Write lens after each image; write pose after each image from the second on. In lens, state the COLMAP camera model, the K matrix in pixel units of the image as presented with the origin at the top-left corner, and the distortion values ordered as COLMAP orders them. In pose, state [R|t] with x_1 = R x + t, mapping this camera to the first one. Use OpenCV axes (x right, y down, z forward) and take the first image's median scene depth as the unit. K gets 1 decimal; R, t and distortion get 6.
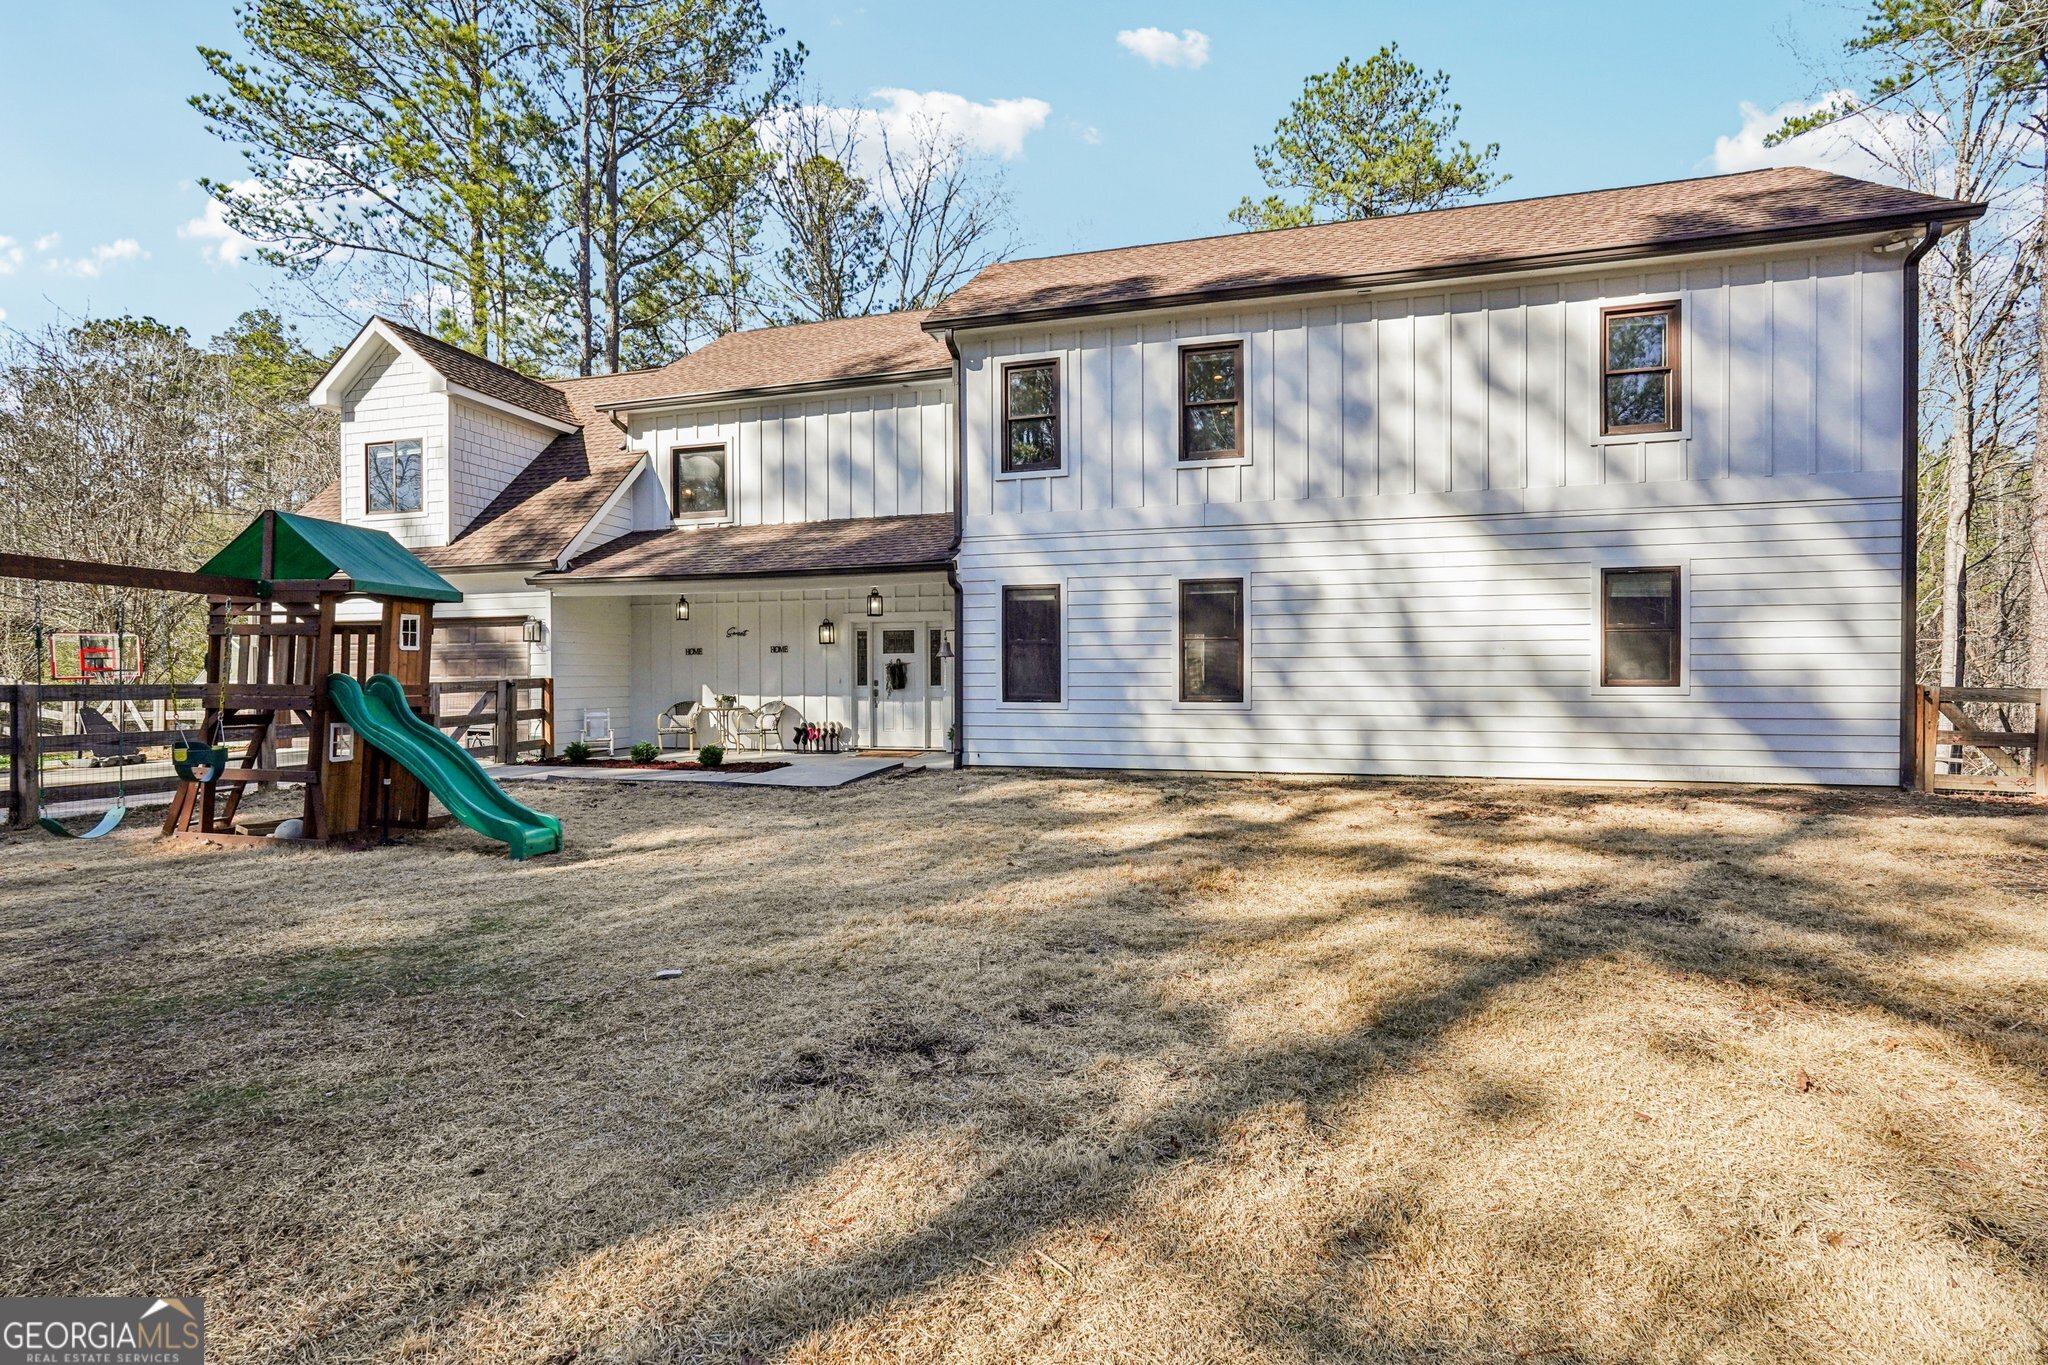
lens RADIAL K [[930.0, 0, 1014.9], [0, 930.0, 683.8], [0, 0, 1]] dist [-0.008214, 0.002981]
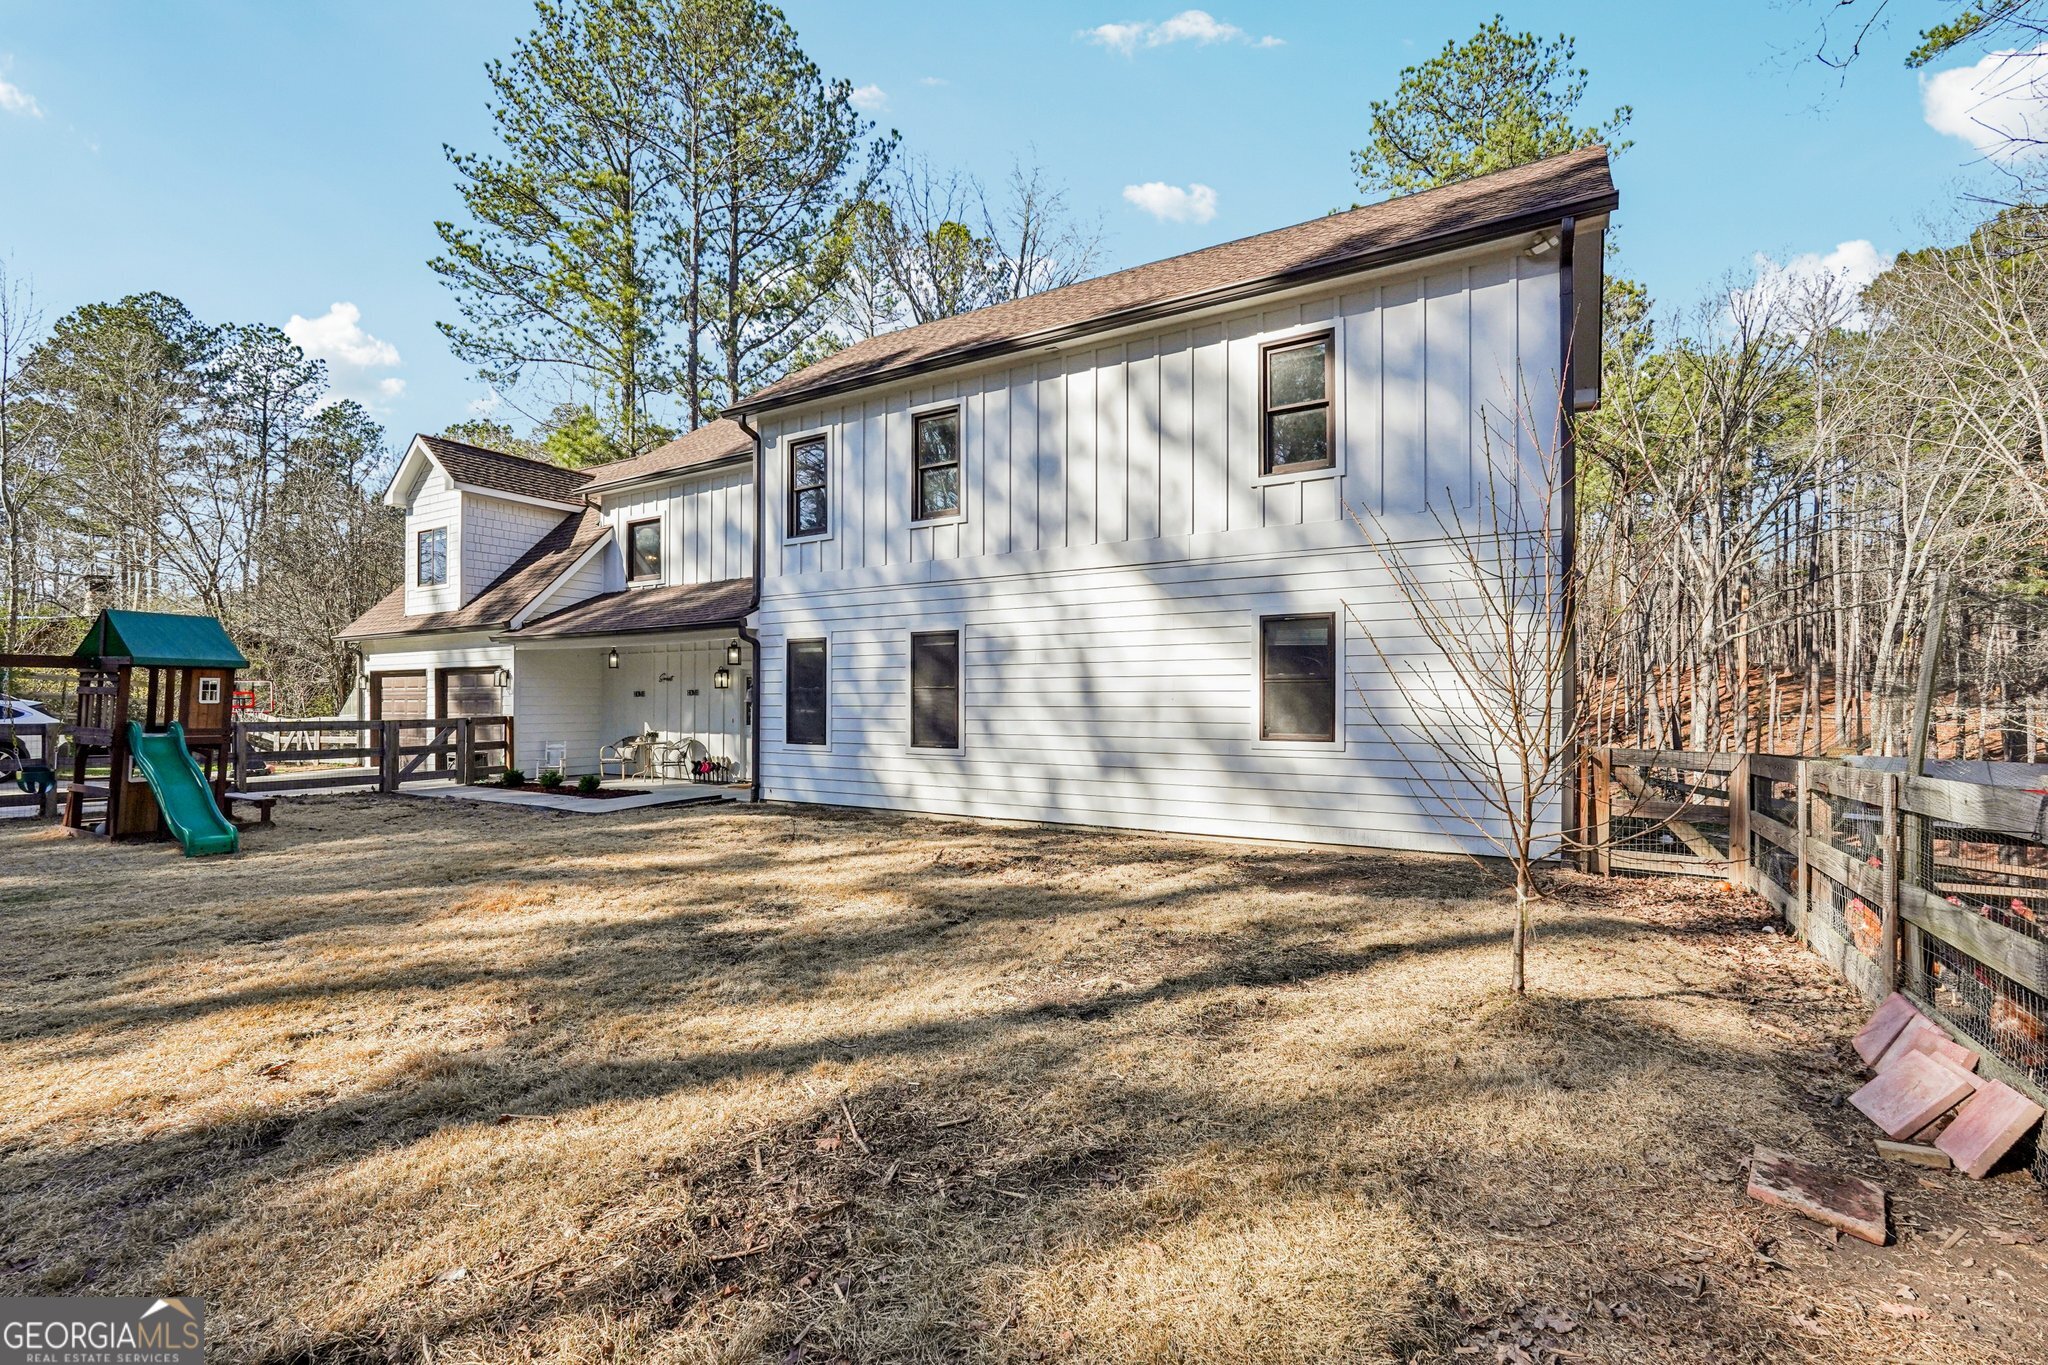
lens RADIAL K [[930.0, 0, 1005.9], [0, 930.0, 695.0], [0, 0, 1]] dist [-0.008214, 0.002981]
pose [[0.956545, 0.002834, -0.291572, 0.488100], [-0.007859, 0.999840, -0.016067, -0.019467], [0.291479, 0.017661, 0.956414, 0.009447]]
